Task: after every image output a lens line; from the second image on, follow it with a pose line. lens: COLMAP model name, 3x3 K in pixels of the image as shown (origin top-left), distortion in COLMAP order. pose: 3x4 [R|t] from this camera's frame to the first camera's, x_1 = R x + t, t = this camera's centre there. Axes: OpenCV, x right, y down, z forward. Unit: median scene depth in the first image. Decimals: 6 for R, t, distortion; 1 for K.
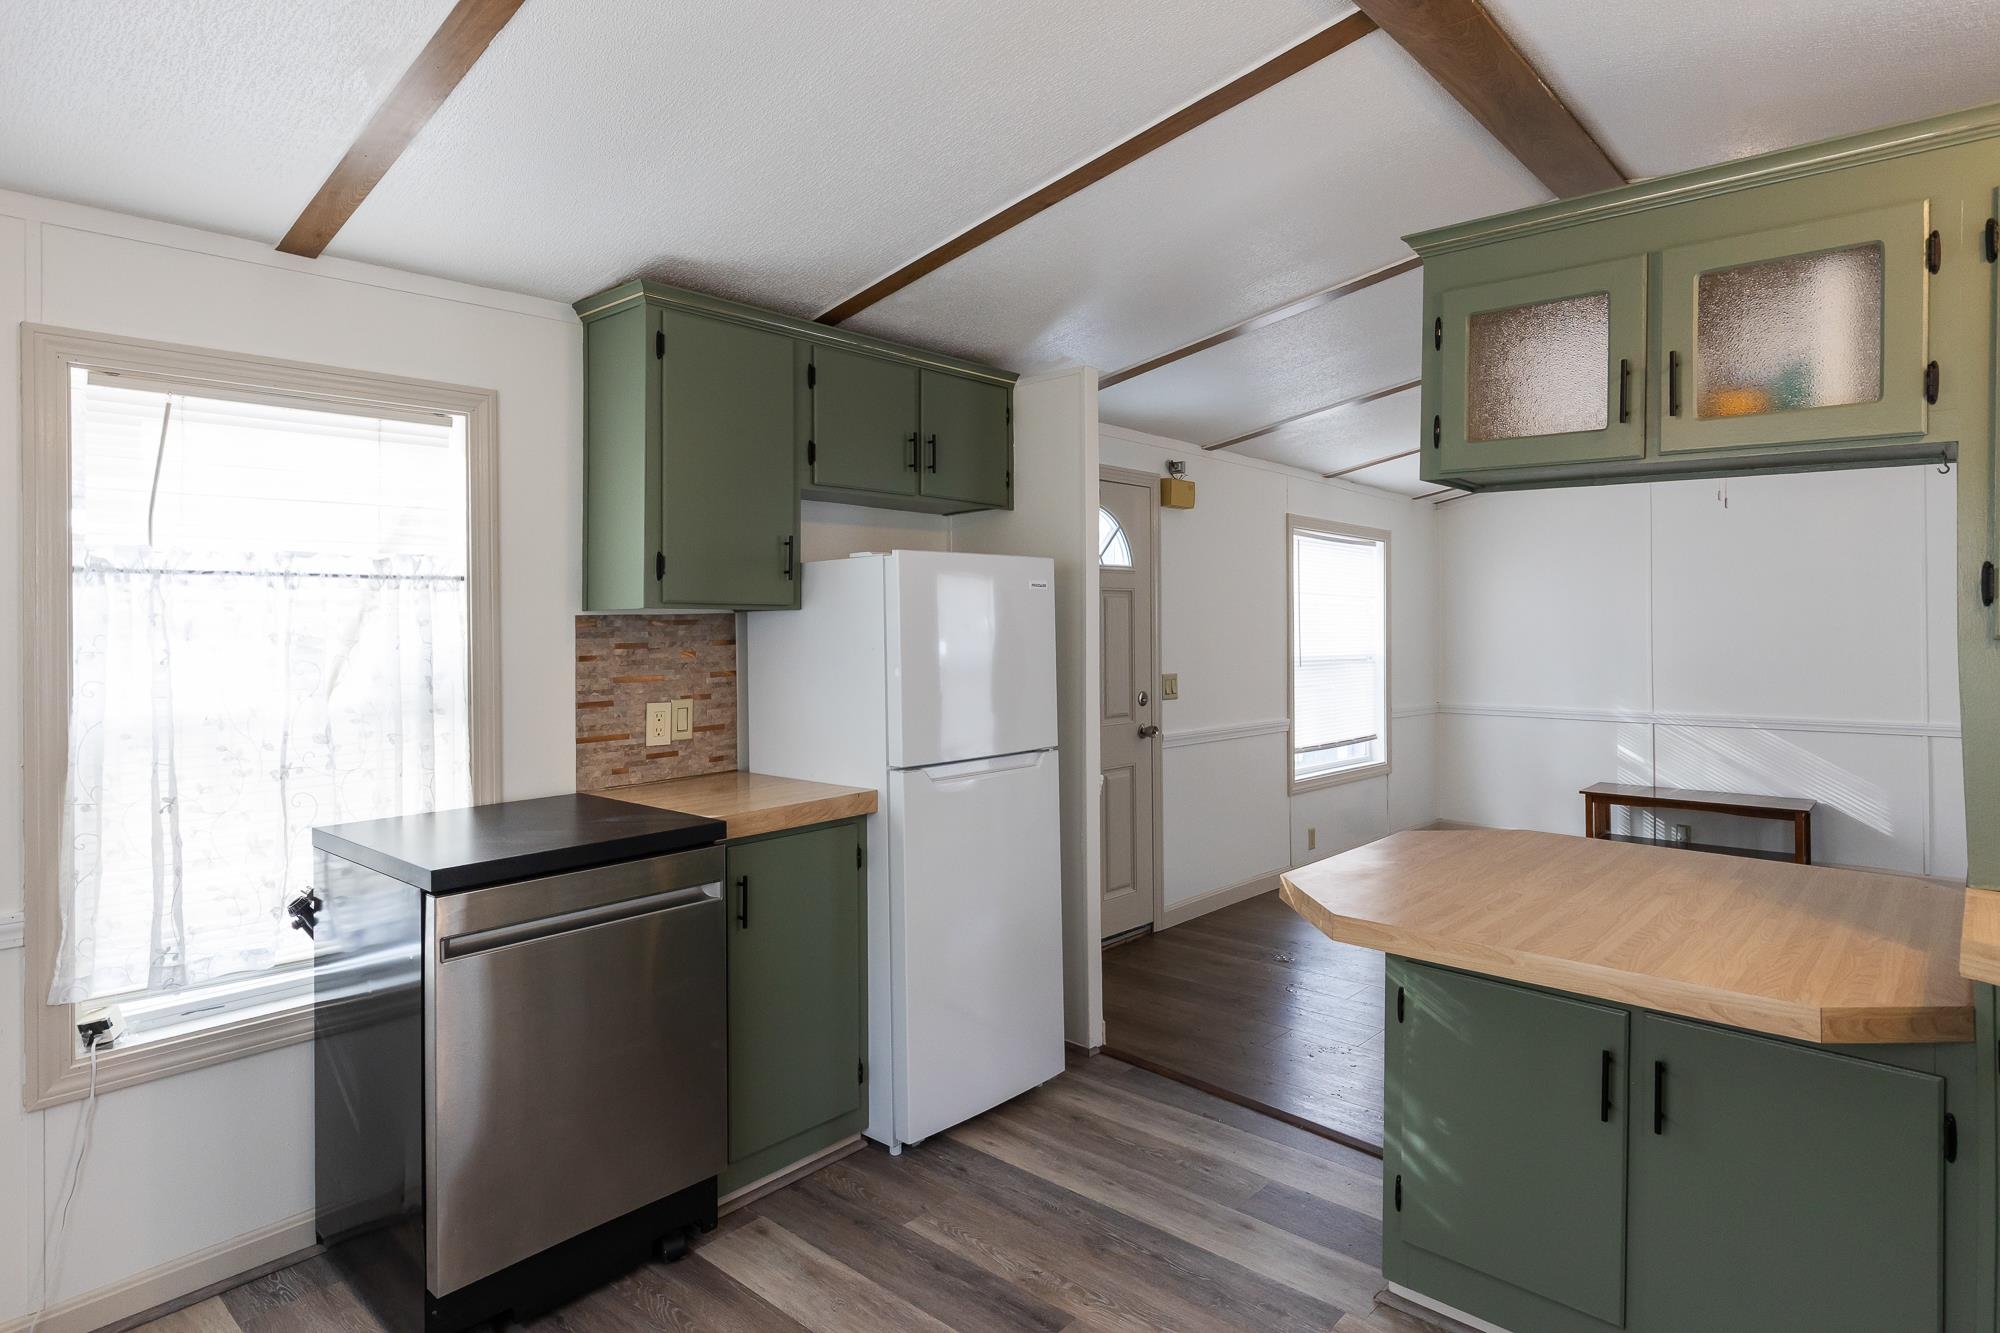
lens RADIAL K [[1118.0, 0, 988.0], [0, 1118.0, 637.8], [0, 0, 1]] dist [0.002904, 0.000032]
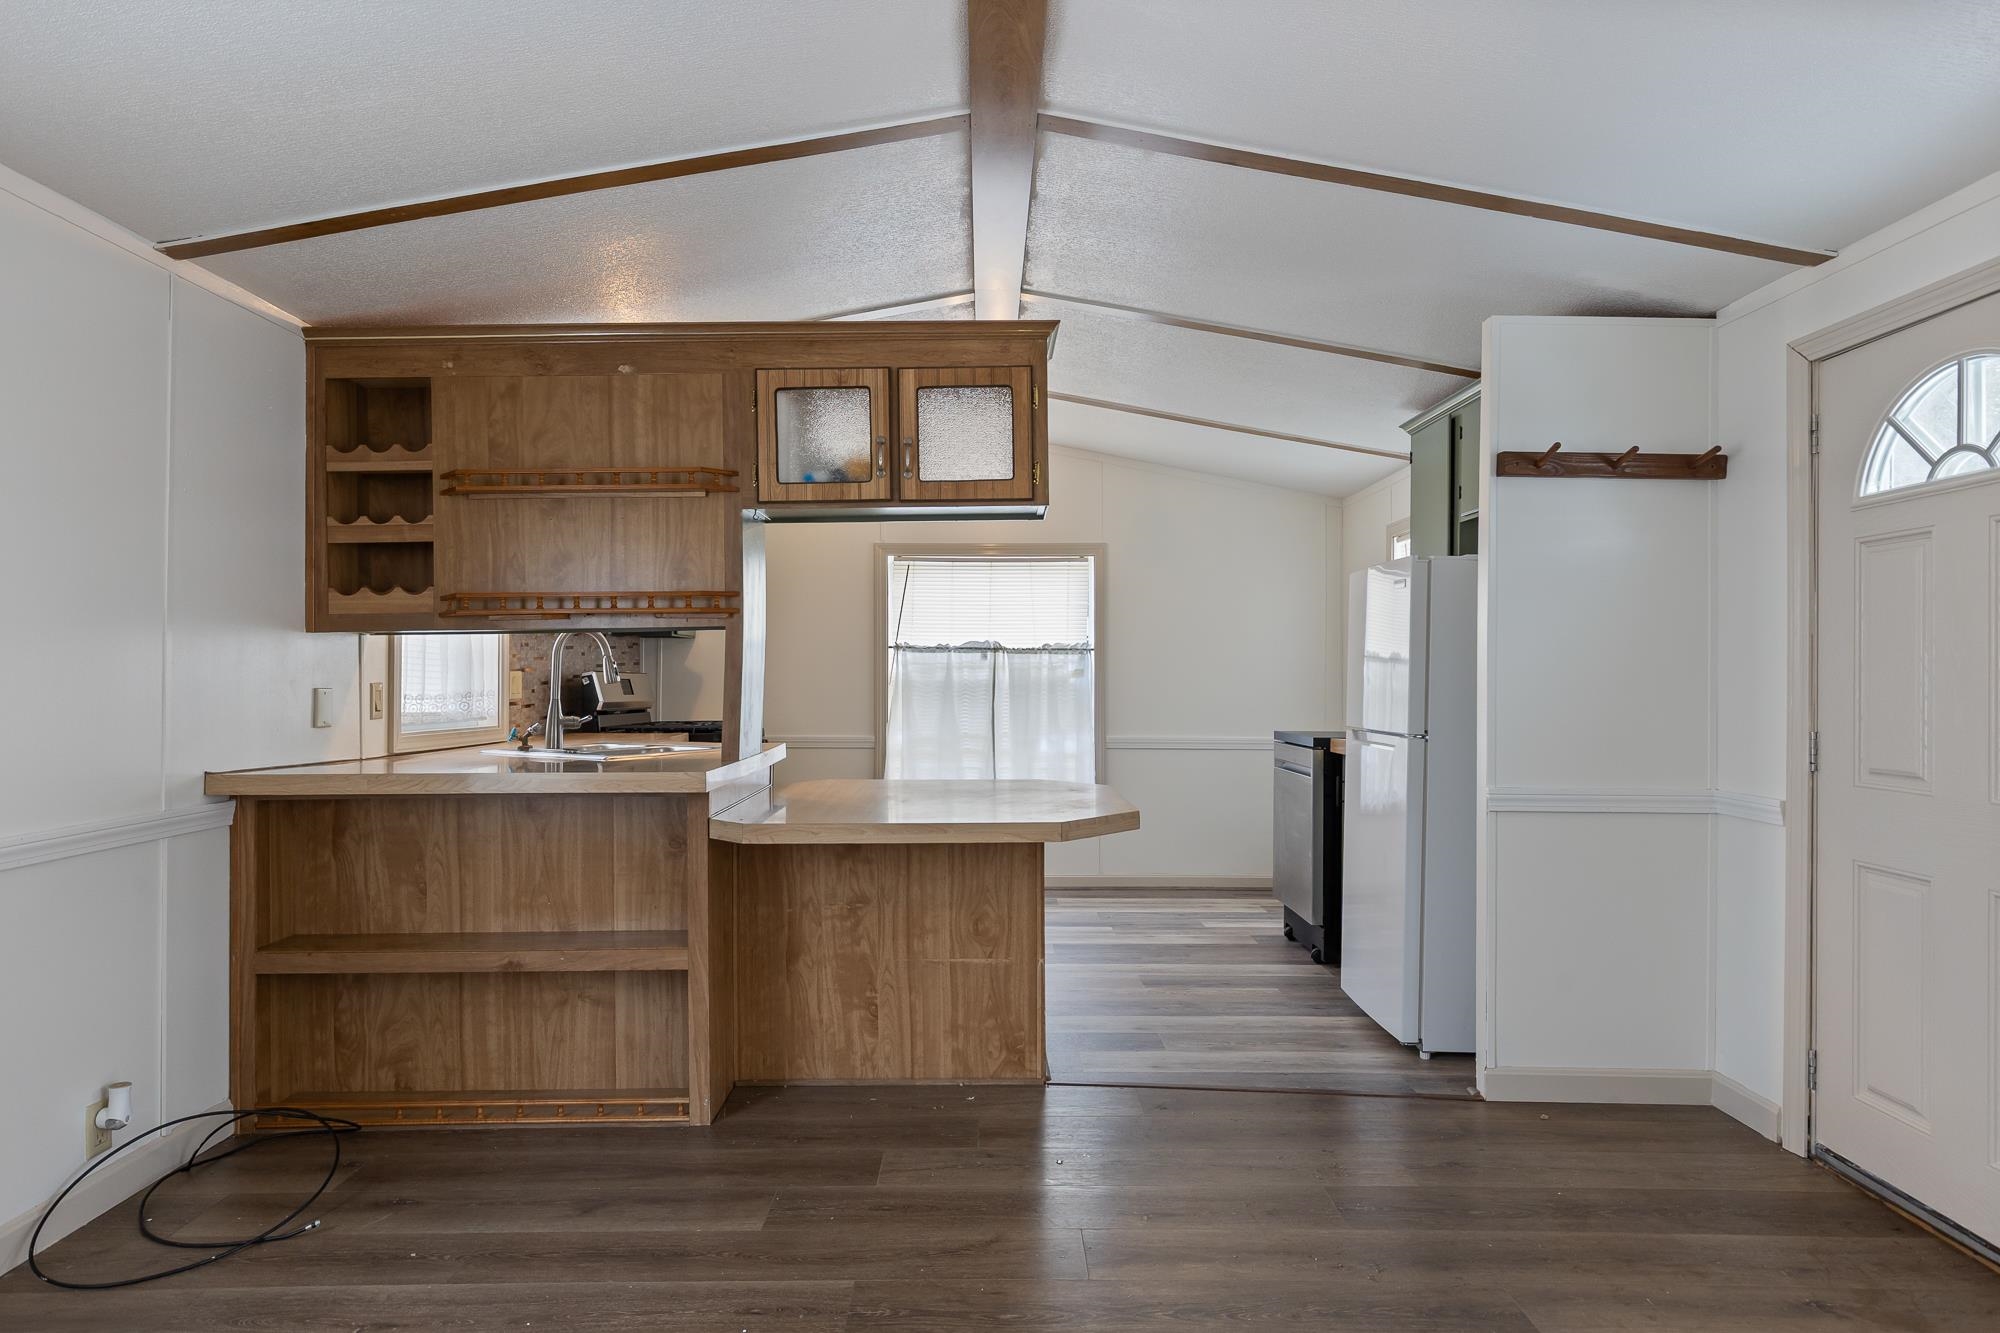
lens RADIAL K [[1142.6, 0, 1000.0], [0, 1142.6, 666.5], [0, 0, 1]] dist [0.005852, 0.001929]
pose [[-0.735274, -0.002070, -0.677766, 0.700925], [-0.009954, 0.999920, 0.007744, 0.019500], [0.677696, 0.012440, -0.735237, 0.998324]]
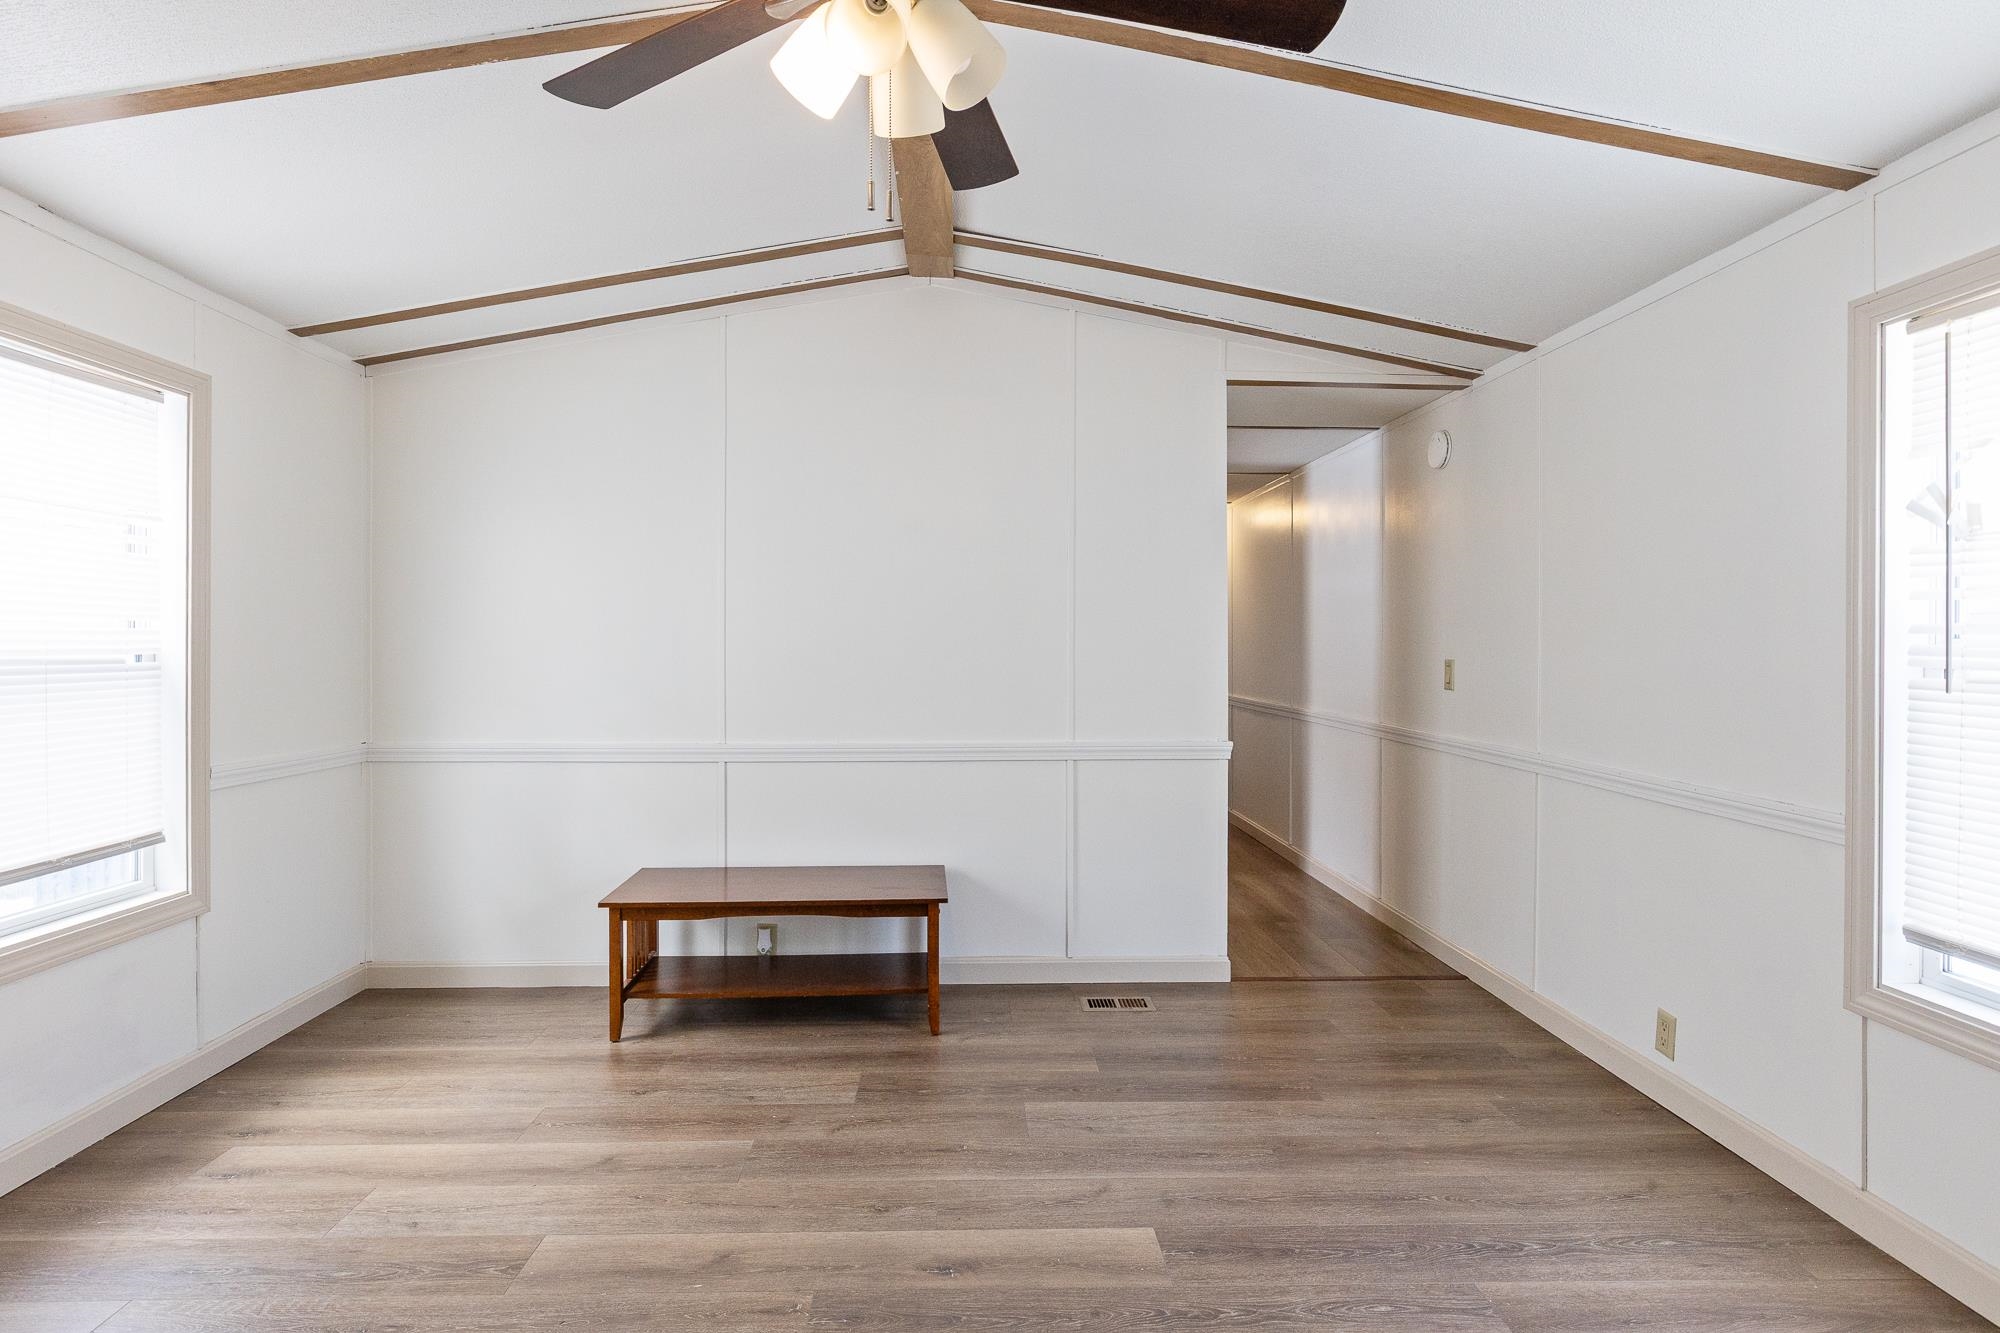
lens RADIAL K [[1056.8, 0, 993.9], [0, 1056.8, 648.5], [0, 0, 1]] dist [-0.000270, 0.000709]
pose [[0.716249, 0.000299, 0.697845, 0.390667], [0.000970, 0.999999, -0.001425, 0.020939], [-0.697844, 0.001697, 0.716248, 0.637387]]
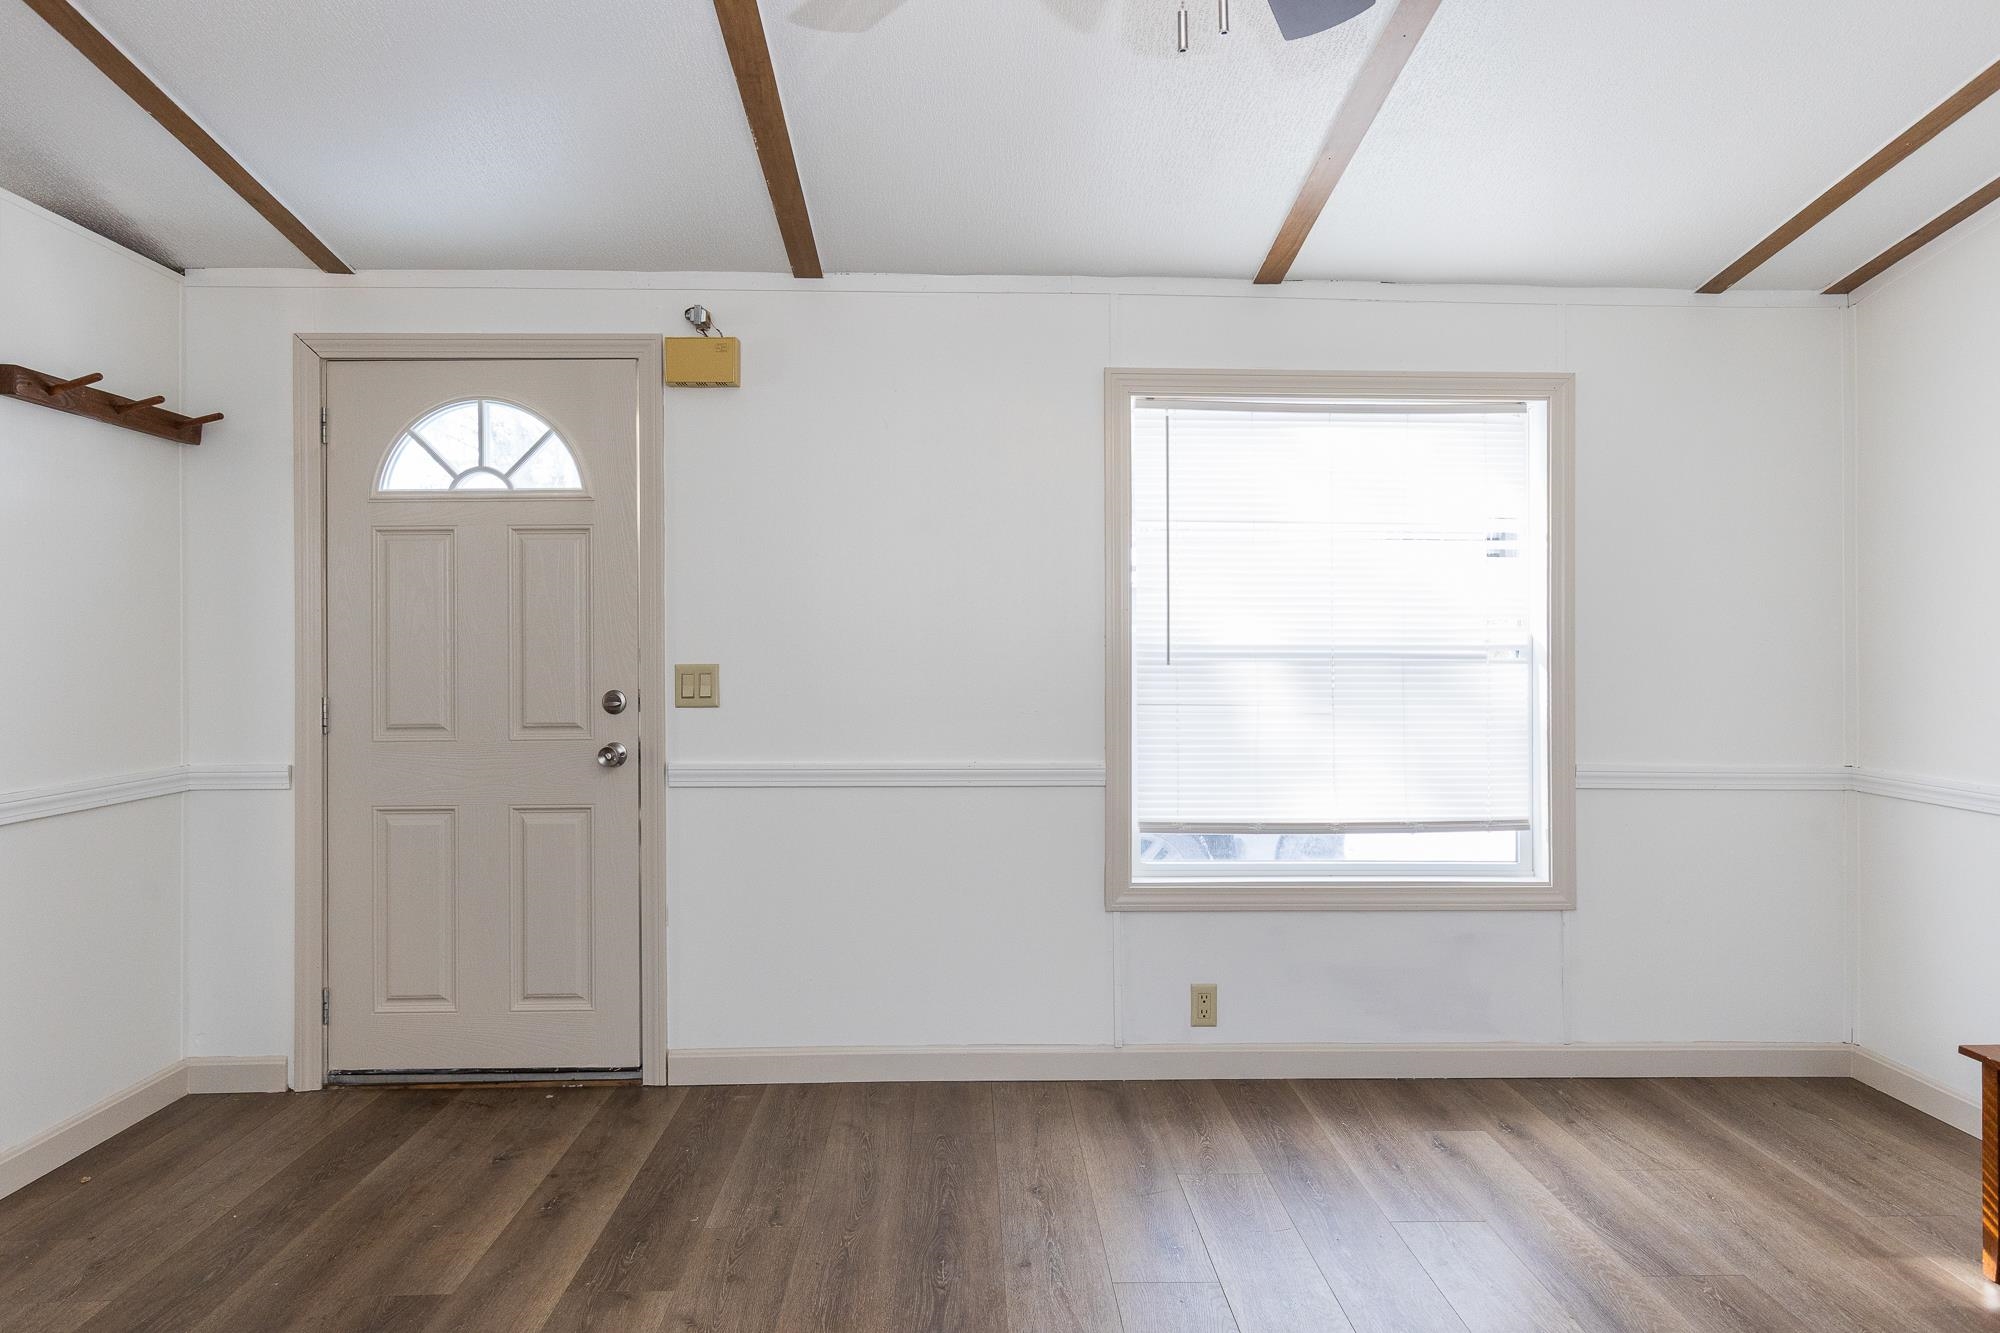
lens RADIAL K [[1178.3, 0, 997.3], [0, 1178.3, 635.3], [0, 0, 1]] dist [0.000194, -0.000362]
pose [[0.694931, -0.002033, -0.719073, 0.731393], [-0.006179, 0.999942, -0.008798, 0.021734], [0.719049, 0.010557, 0.694879, 0.677540]]
